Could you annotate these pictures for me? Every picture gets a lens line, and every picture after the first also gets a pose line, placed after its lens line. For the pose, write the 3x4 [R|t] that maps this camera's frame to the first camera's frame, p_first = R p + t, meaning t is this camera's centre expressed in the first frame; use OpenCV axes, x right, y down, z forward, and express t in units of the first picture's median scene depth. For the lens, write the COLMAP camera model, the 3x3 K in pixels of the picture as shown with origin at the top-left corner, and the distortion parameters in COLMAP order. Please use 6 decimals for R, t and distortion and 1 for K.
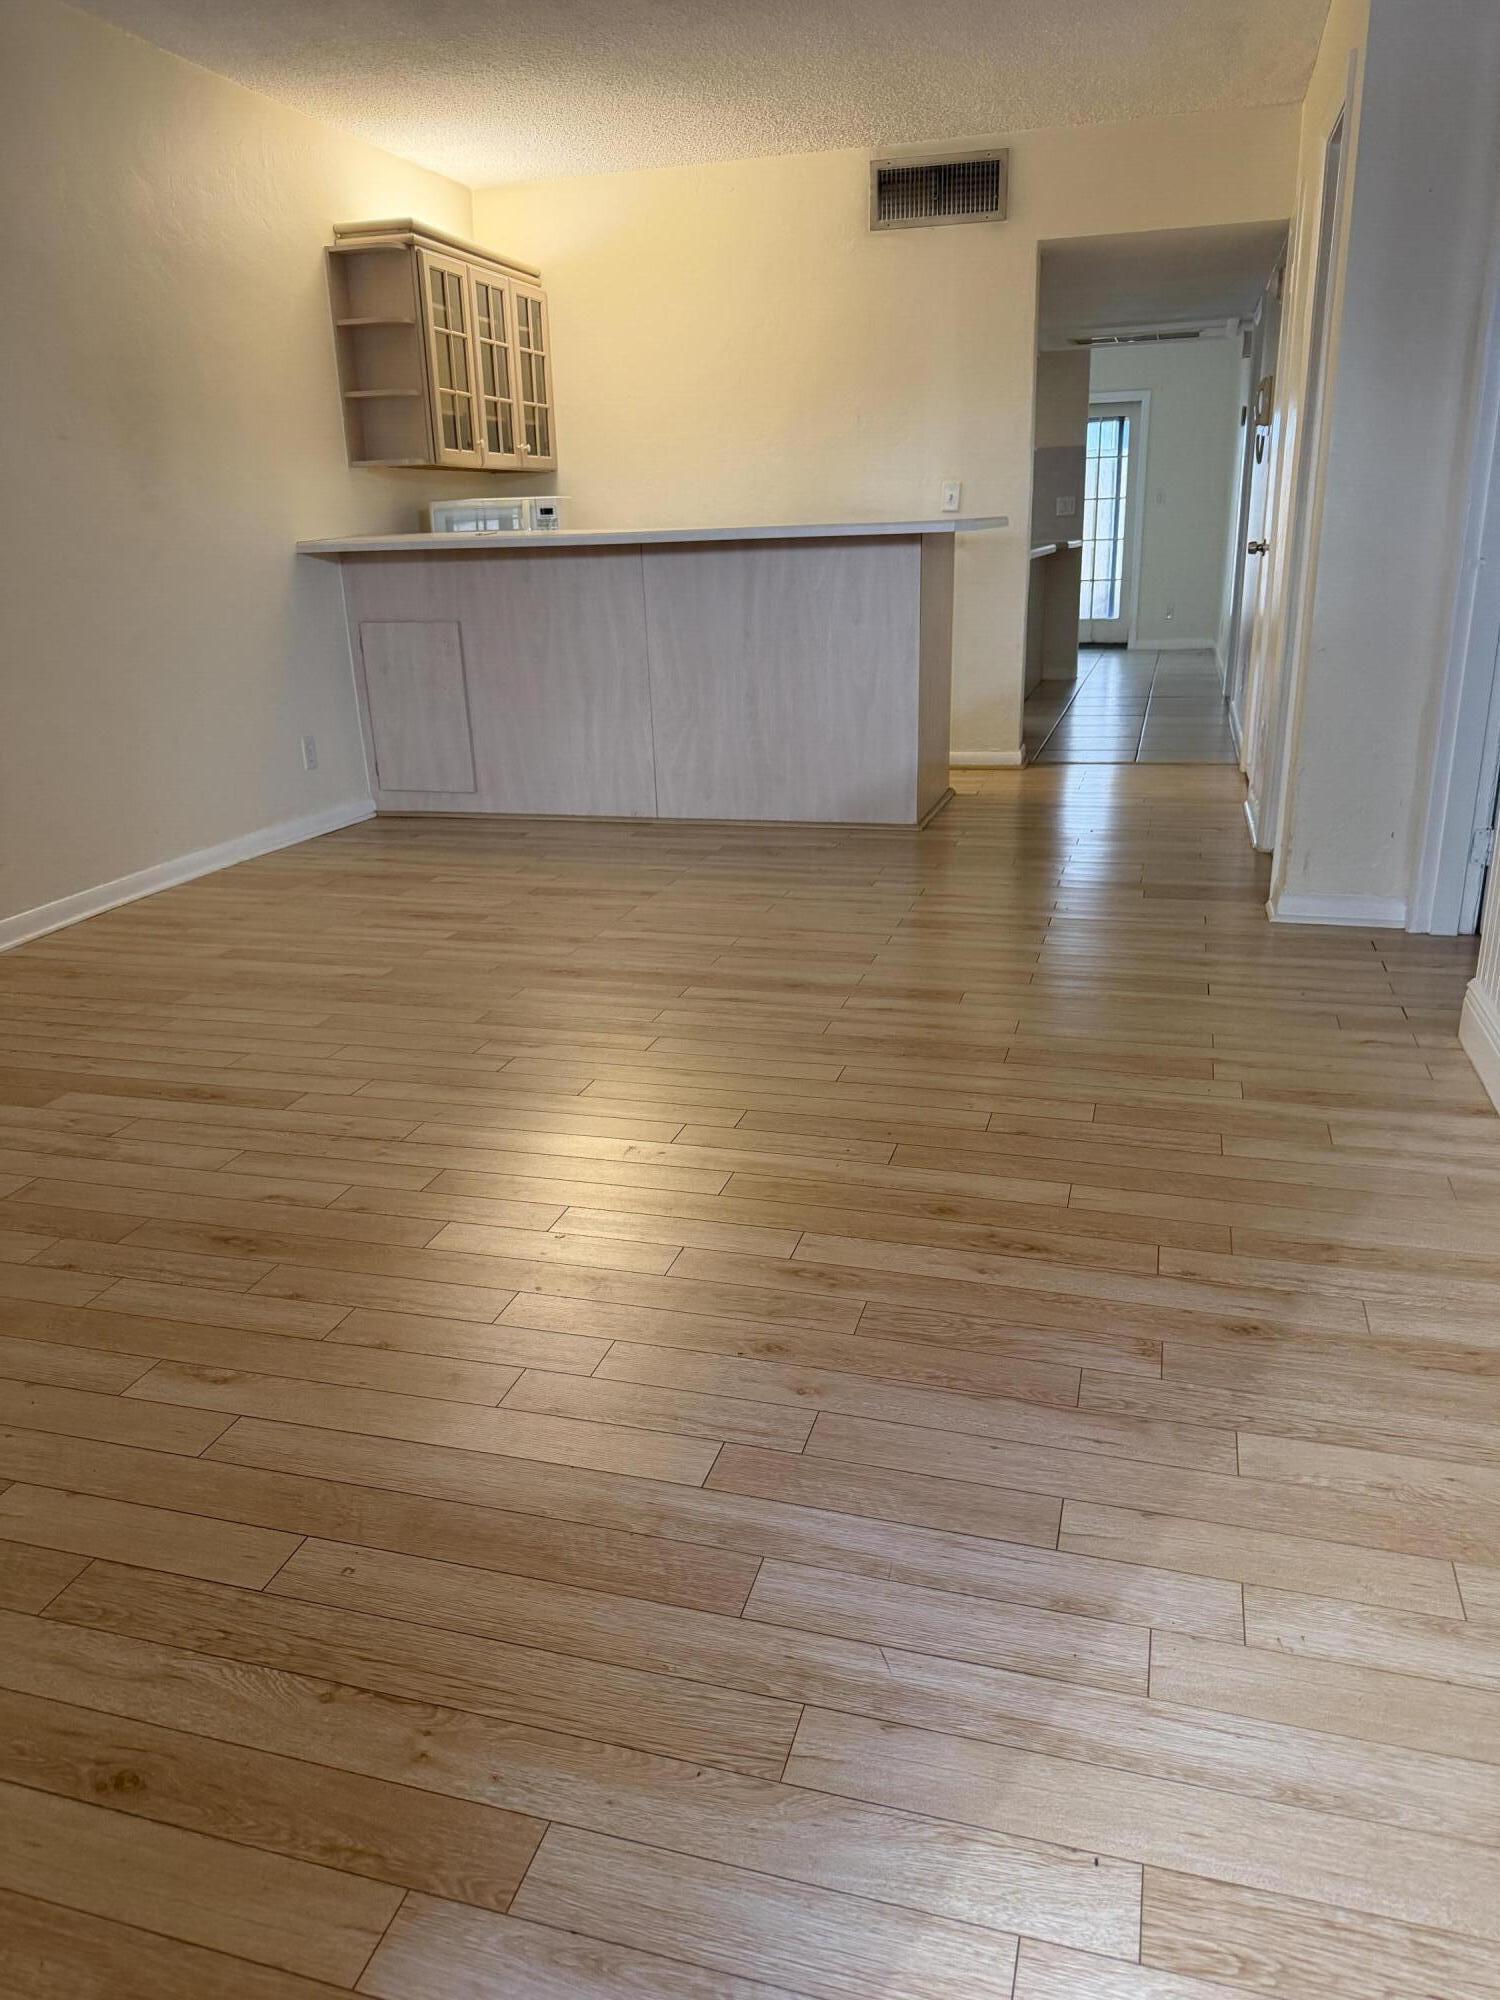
lens RADIAL K [[1417.6, 0, 745.7], [0, 1417.6, 1004.9], [0, 0, 1]] dist [0.035157, -0.041604]
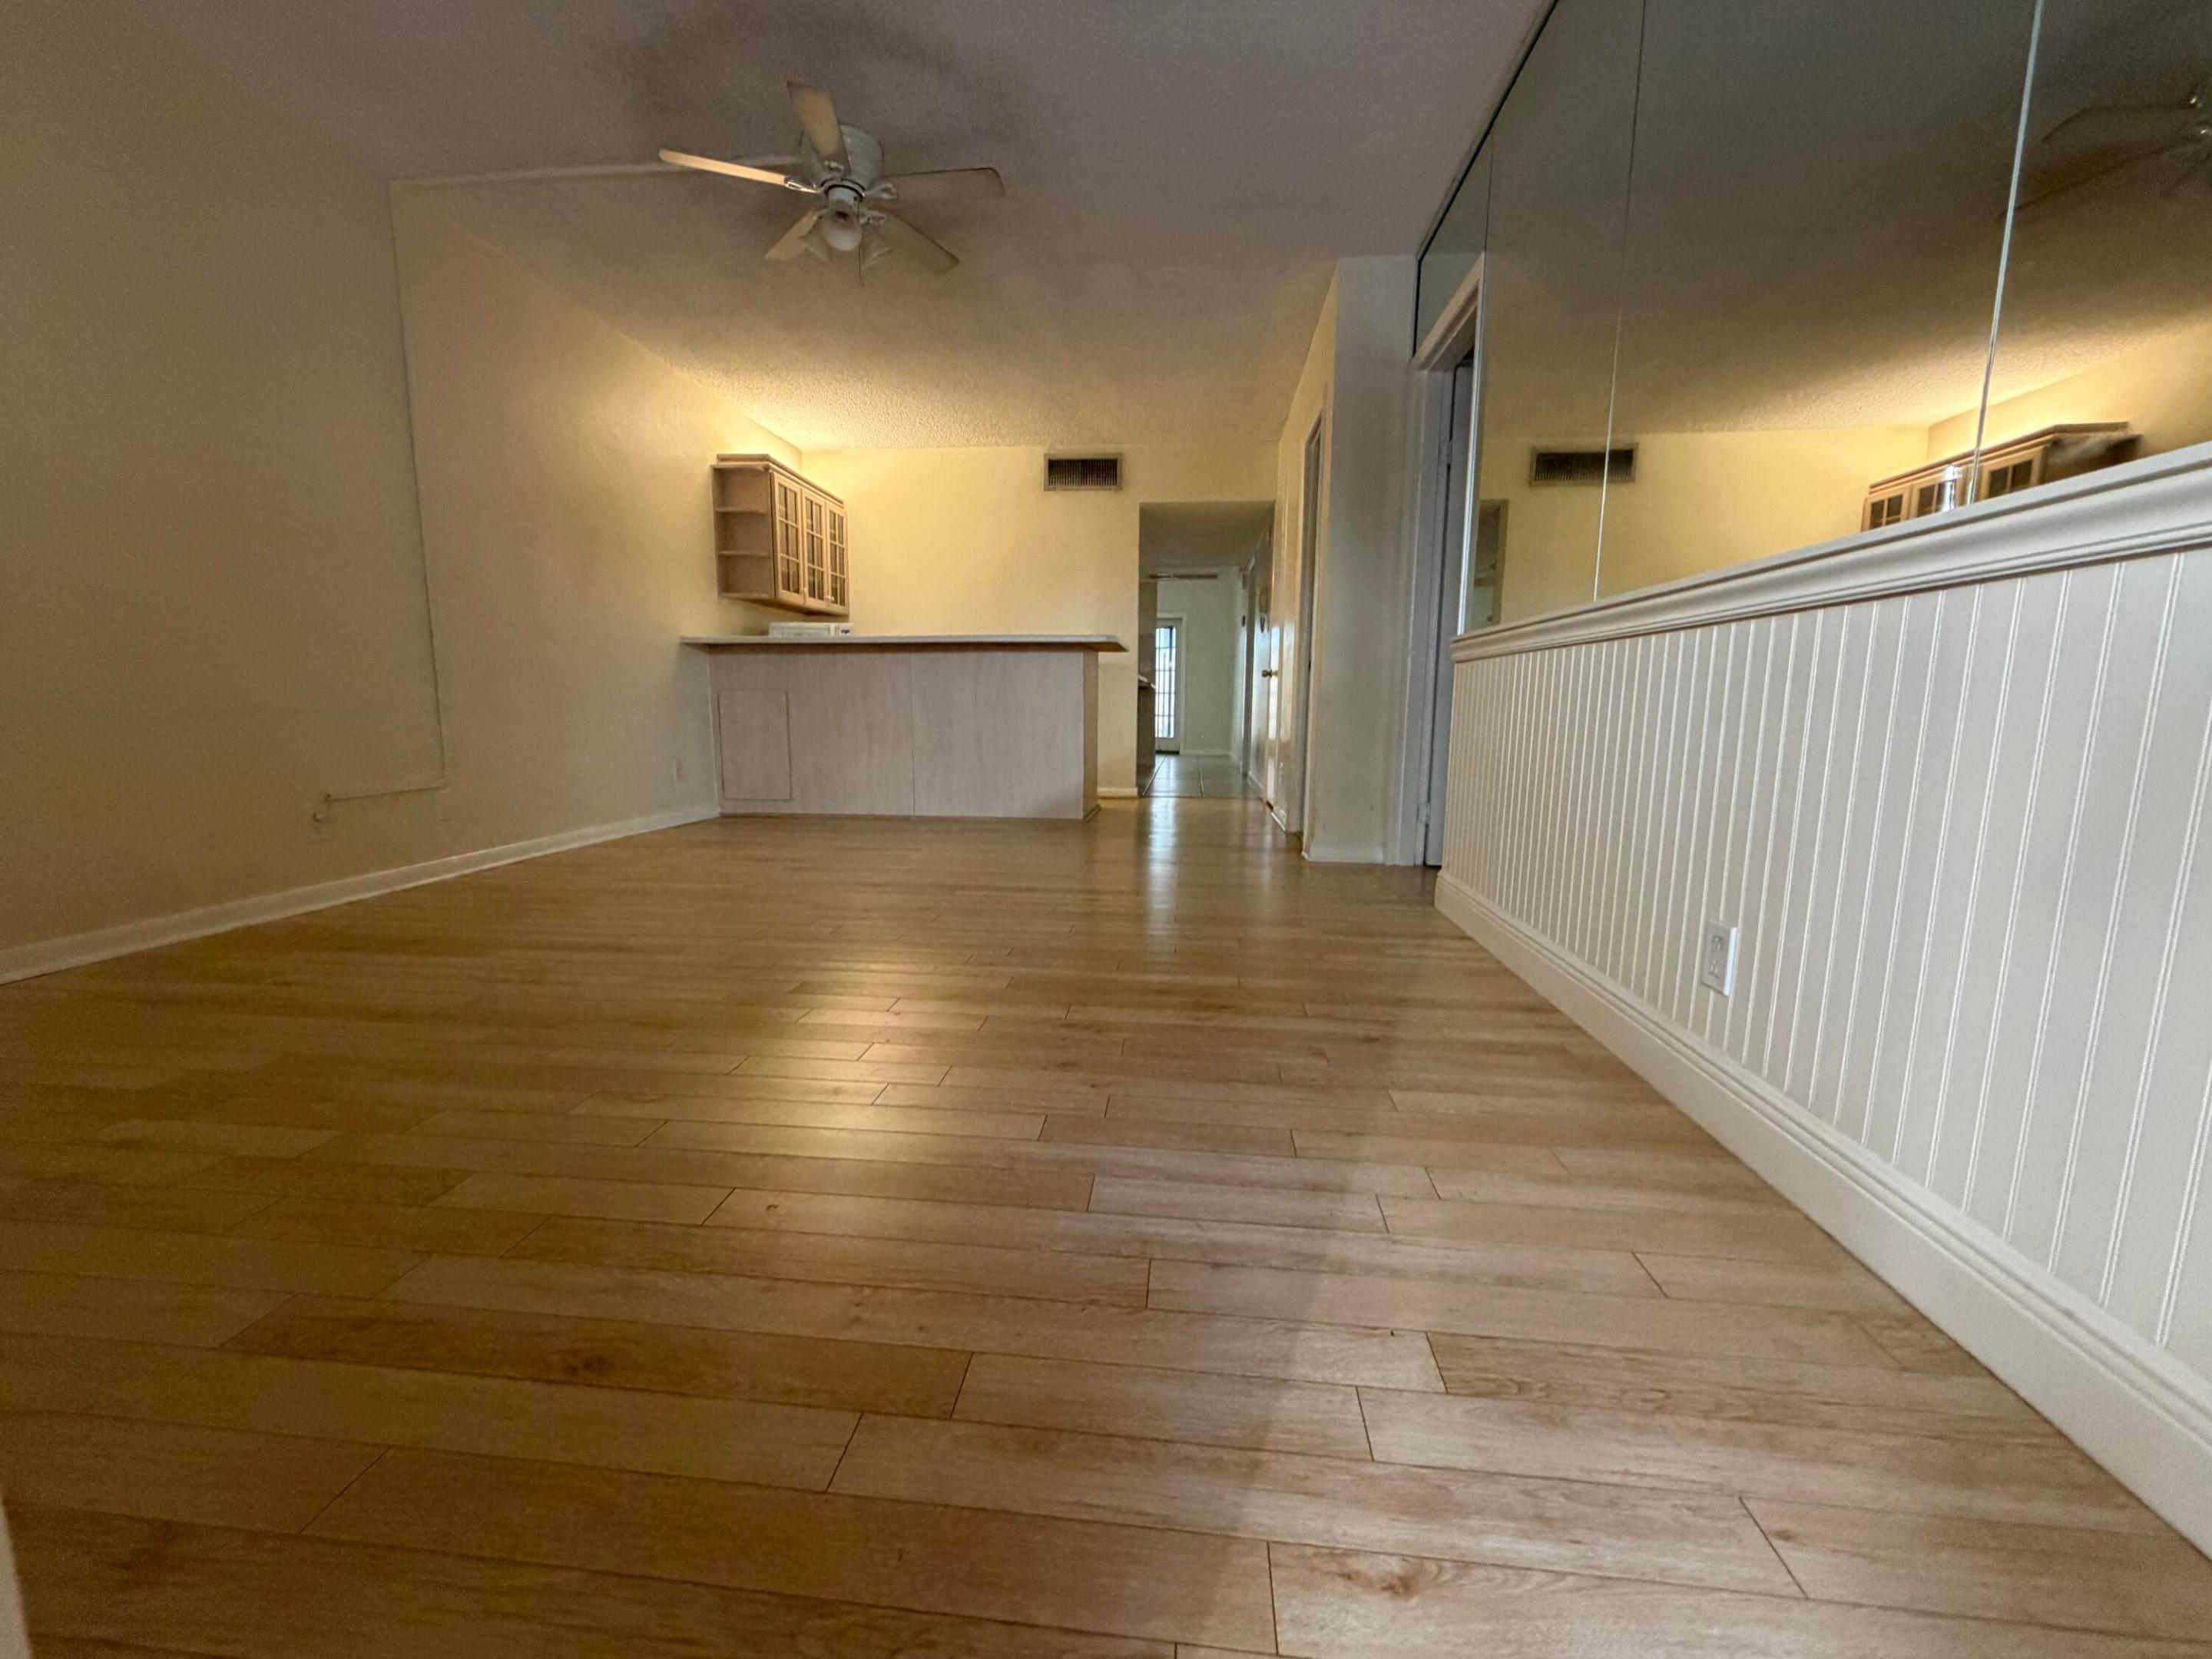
lens RADIAL K [[879.6, 0, 1104.3], [0, 879.6, 824.1], [0, 0, 1]] dist [0.001645, -0.000179]
pose [[0.982324, 0.012814, 0.186747, -0.101248], [0.022458, 0.982380, -0.185542, 0.155443], [-0.185834, 0.186457, 0.964728, 0.091637]]
